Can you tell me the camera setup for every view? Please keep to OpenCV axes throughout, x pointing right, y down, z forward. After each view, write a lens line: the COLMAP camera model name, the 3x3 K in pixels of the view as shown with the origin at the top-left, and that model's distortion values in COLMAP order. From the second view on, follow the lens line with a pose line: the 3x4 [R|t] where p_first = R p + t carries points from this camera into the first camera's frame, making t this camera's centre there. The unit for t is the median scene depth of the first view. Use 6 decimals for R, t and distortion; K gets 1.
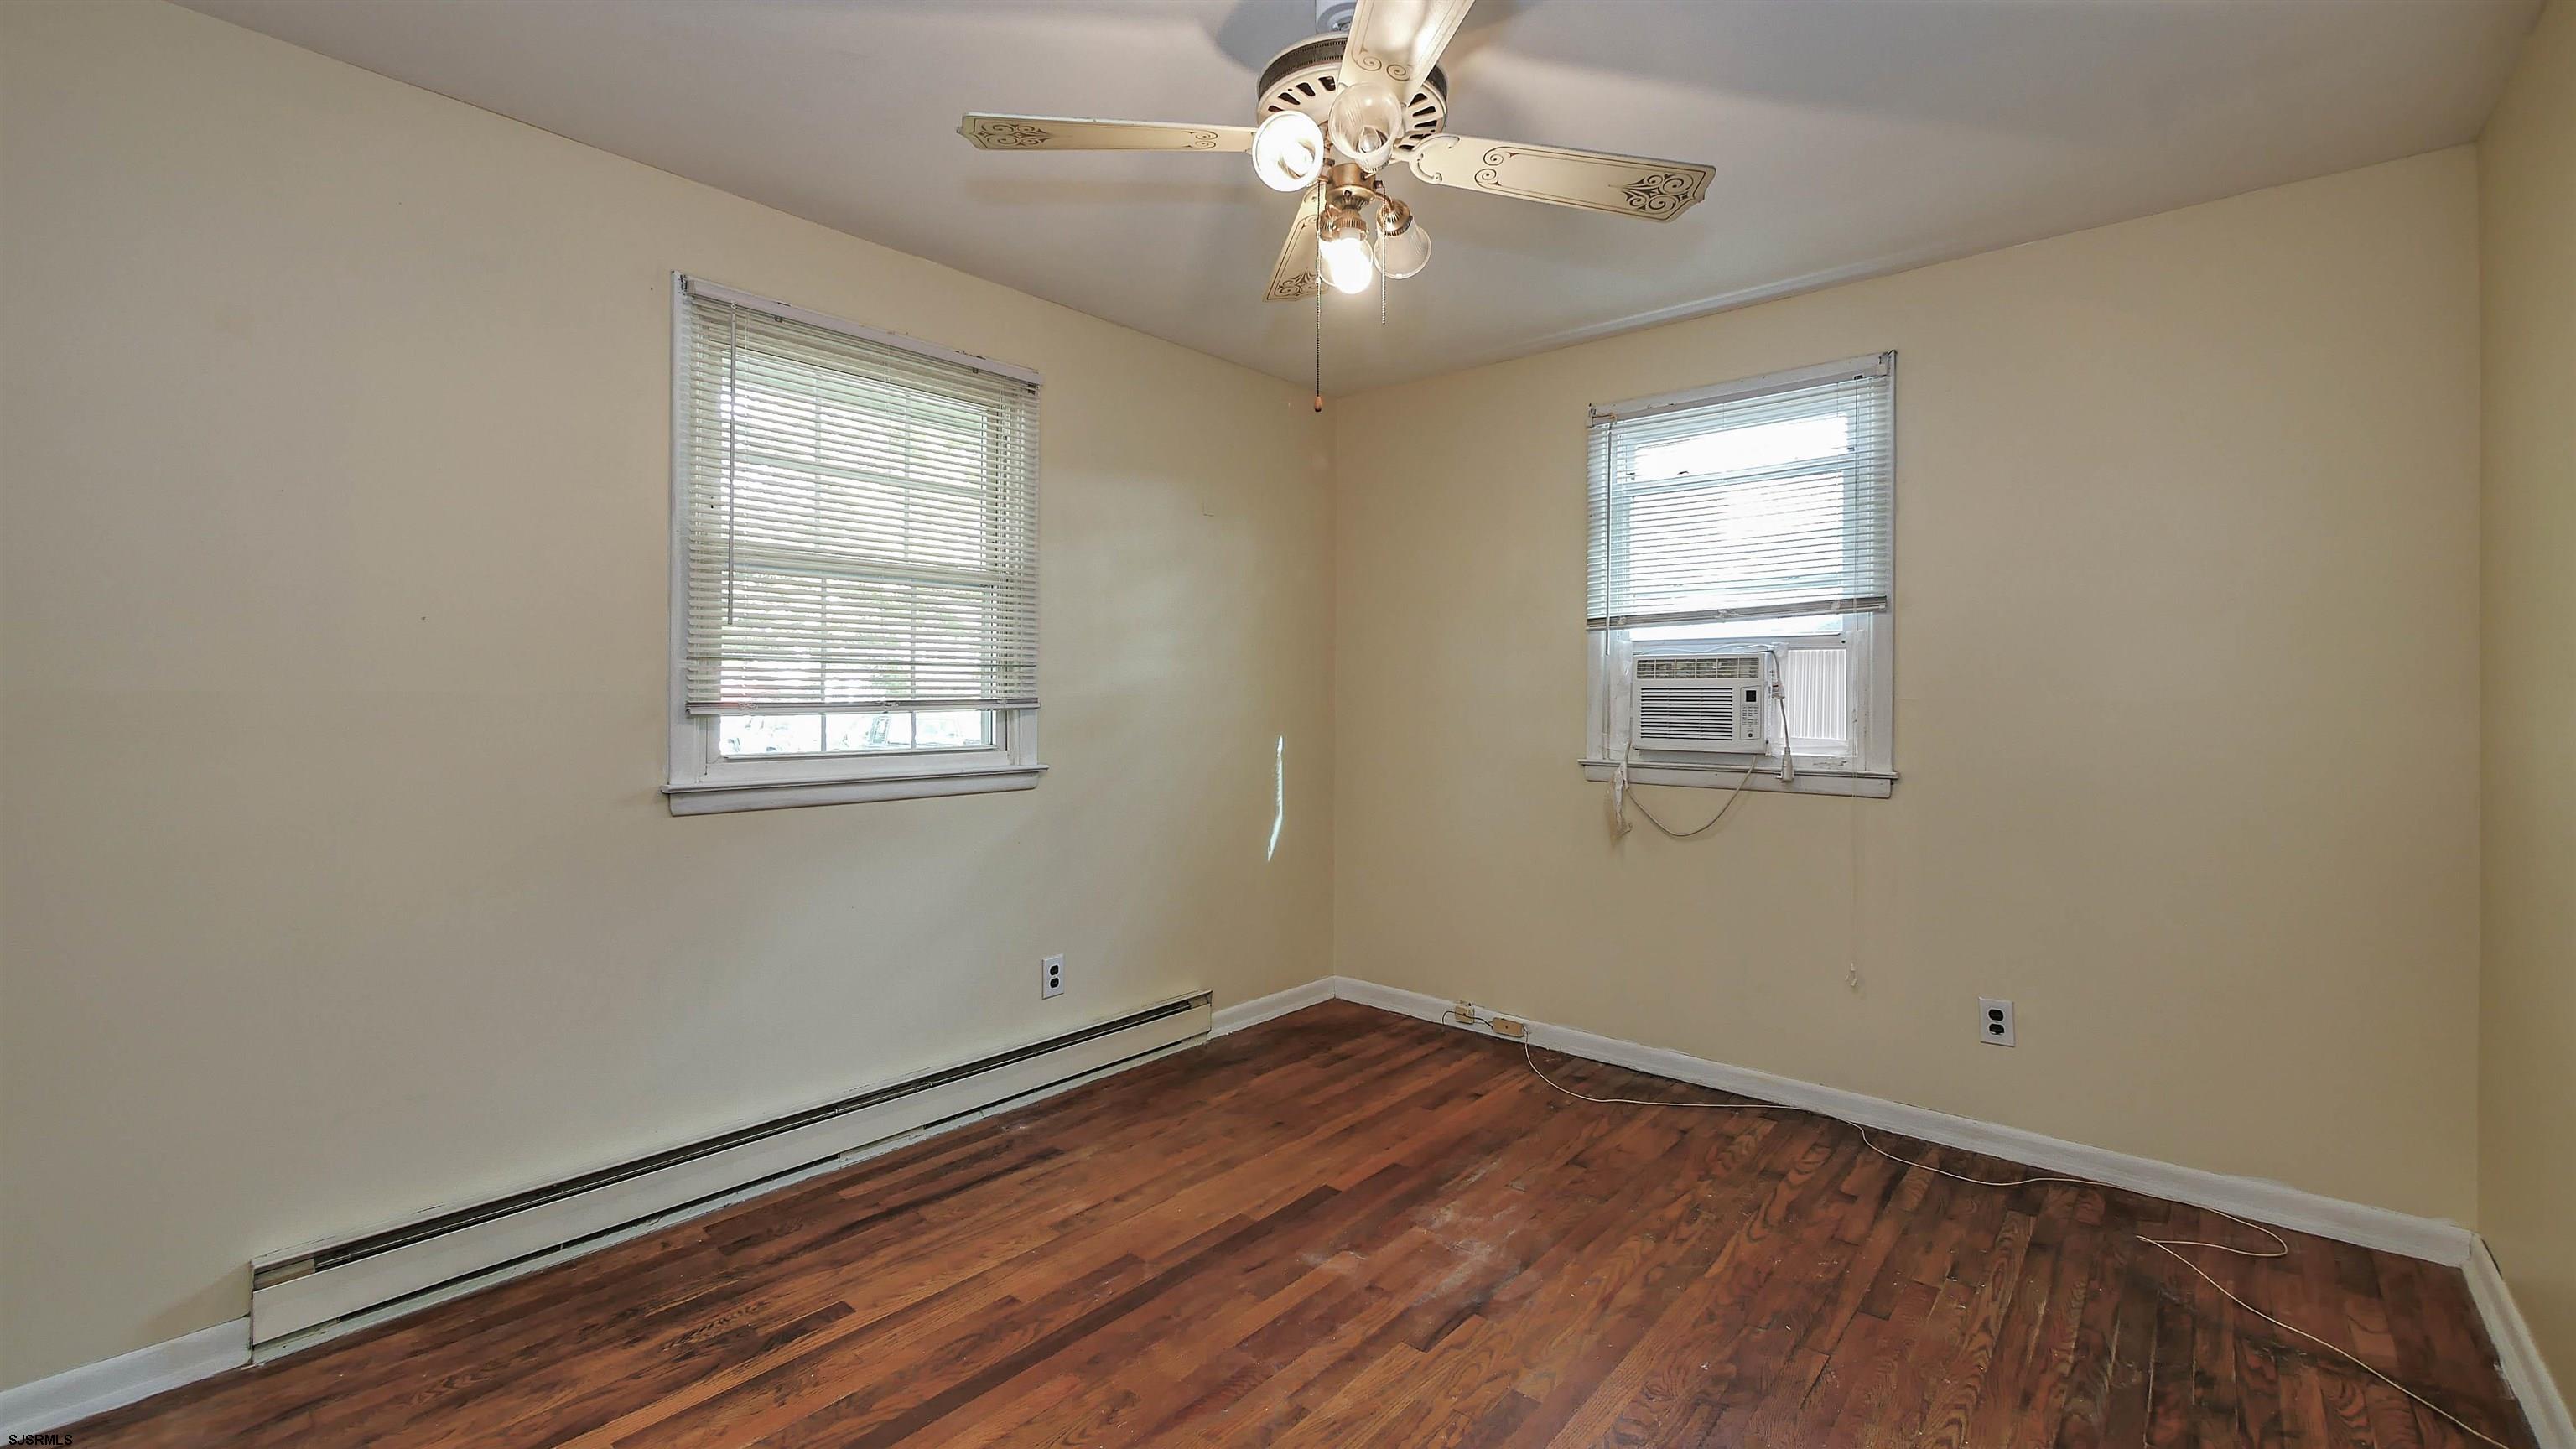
lens RADIAL K [[1058.3, 0, 1272.7], [0, 1058.3, 698.2], [0, 0, 1]] dist [-0.006702, 0.000700]
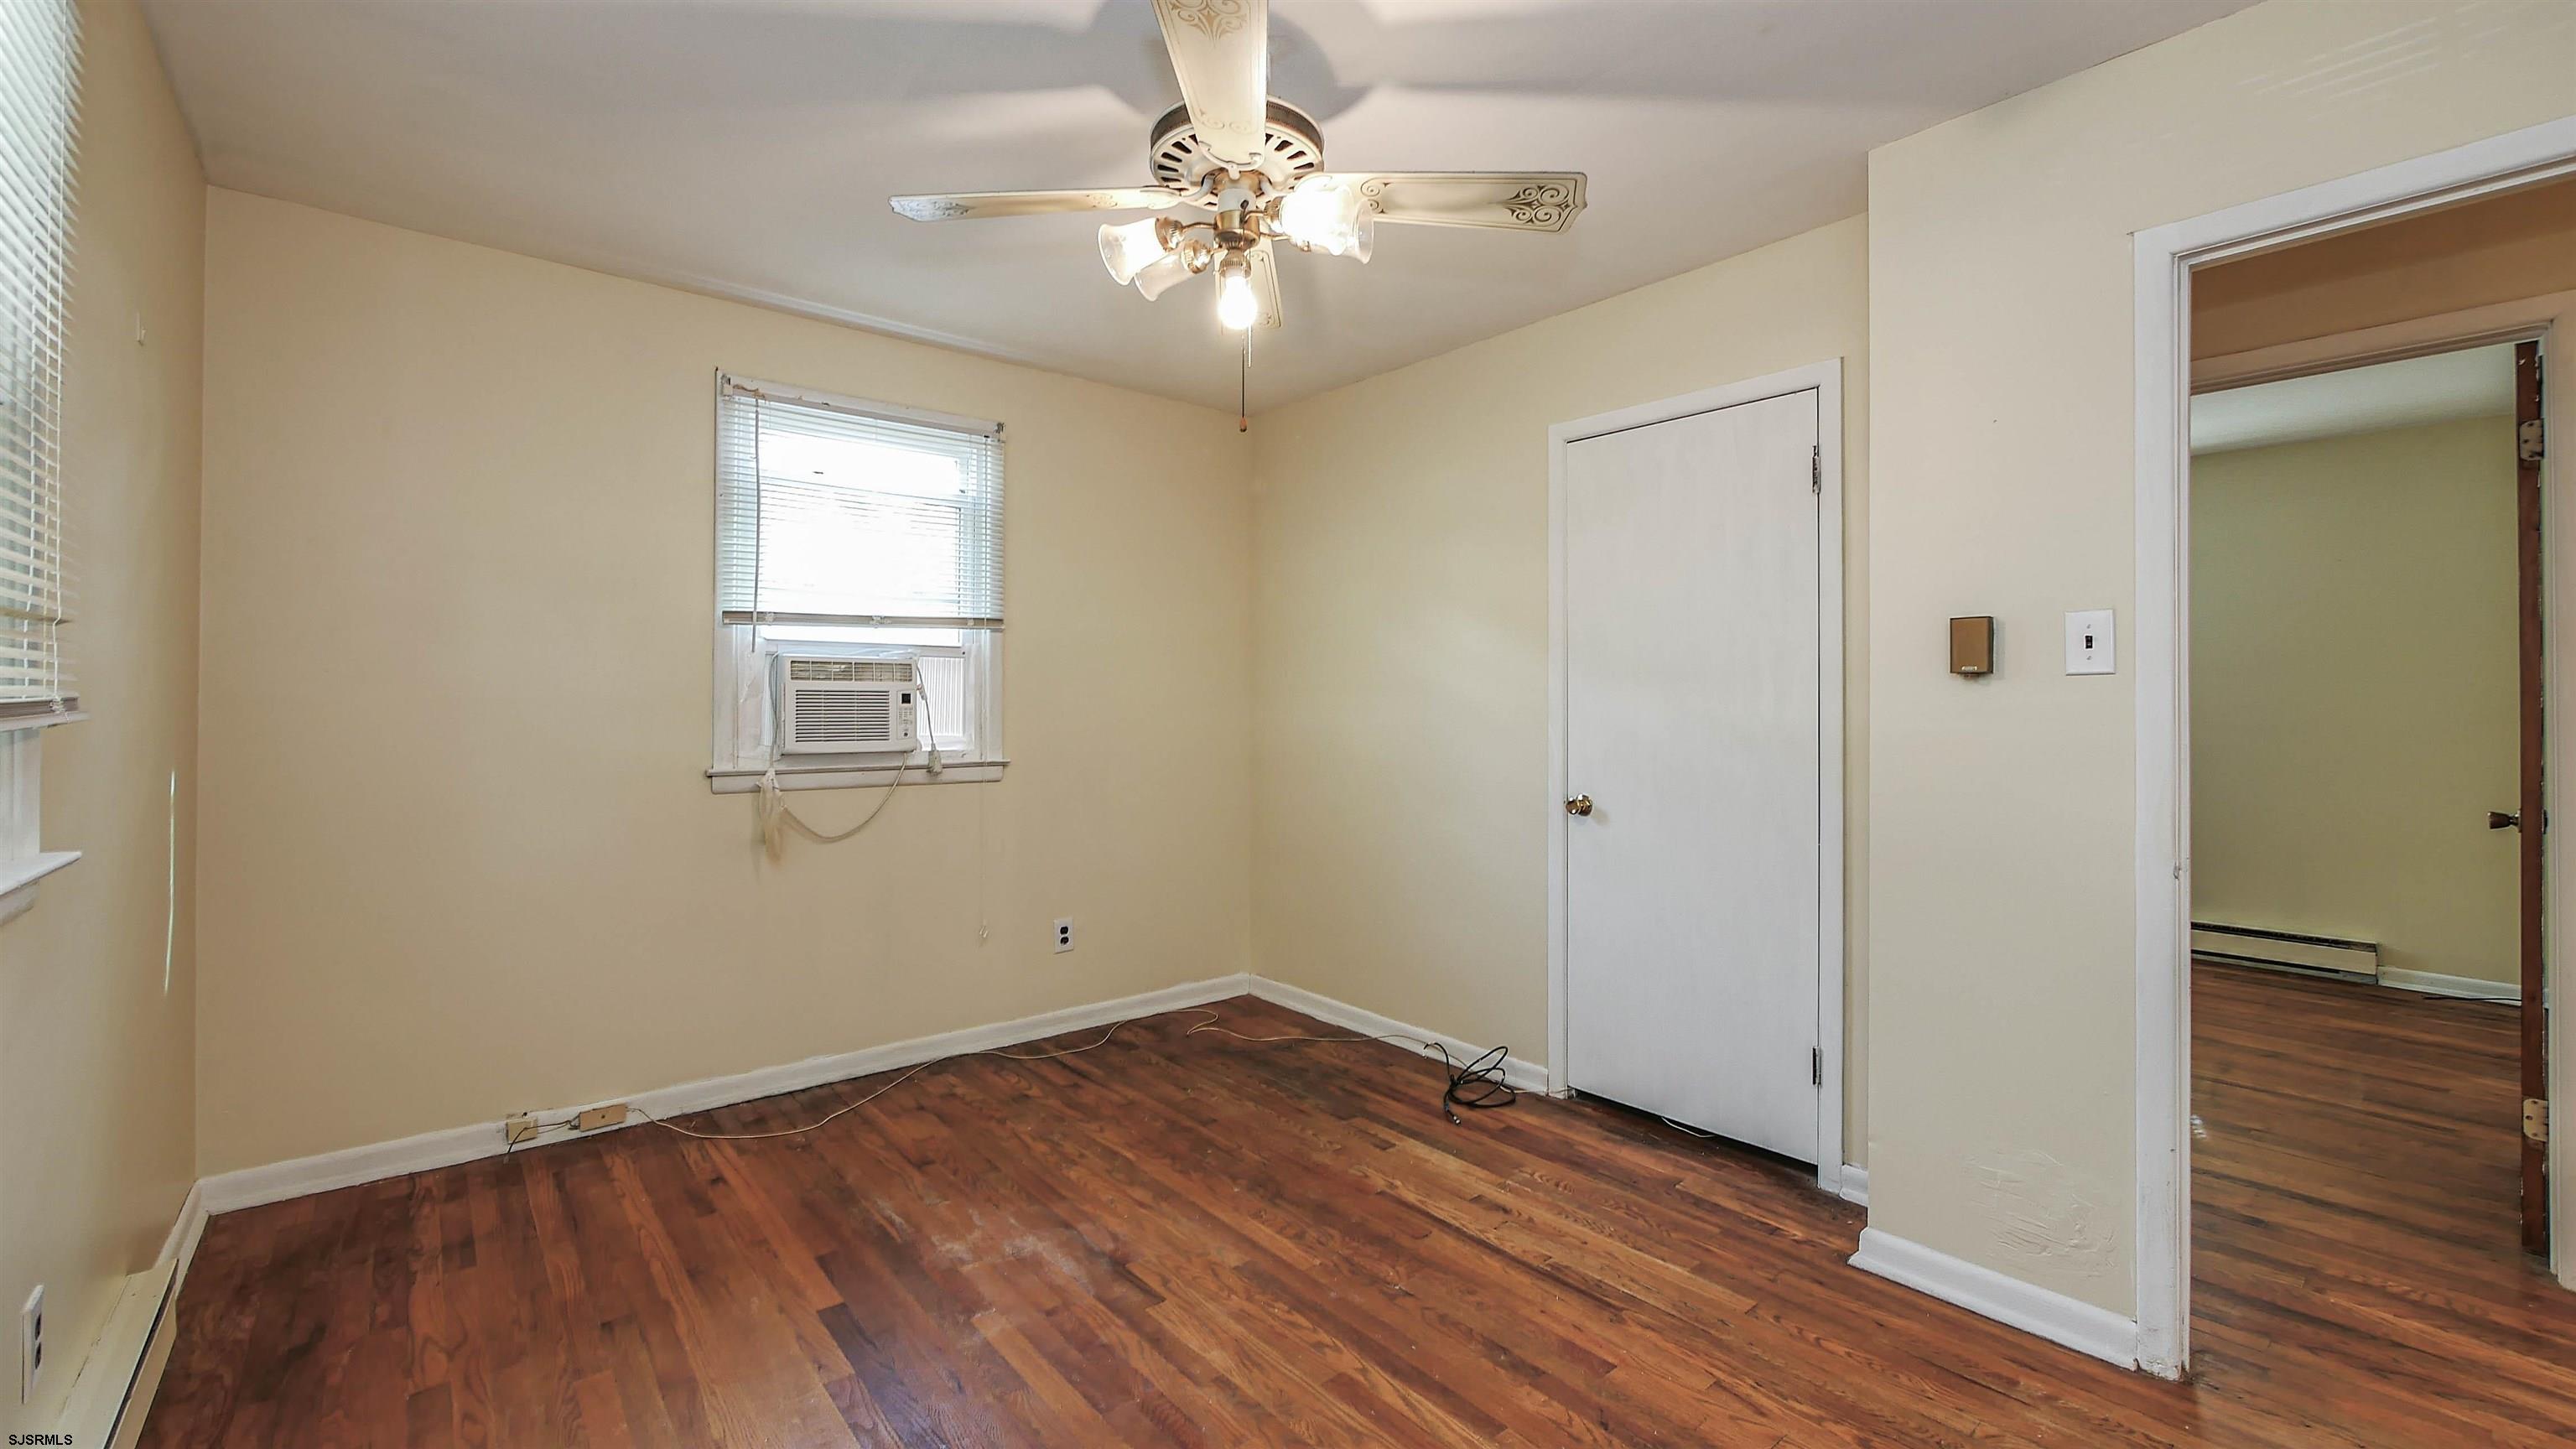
lens RADIAL K [[1058.3, 0, 1293.6], [0, 1058.3, 708.1], [0, 0, 1]] dist [-0.006702, 0.000700]
pose [[0.150936, -0.004304, 0.988534, -0.580270], [0.000667, 0.999991, 0.004252, 0.003780], [-0.988543, 0.000018, 0.150938, 0.451430]]
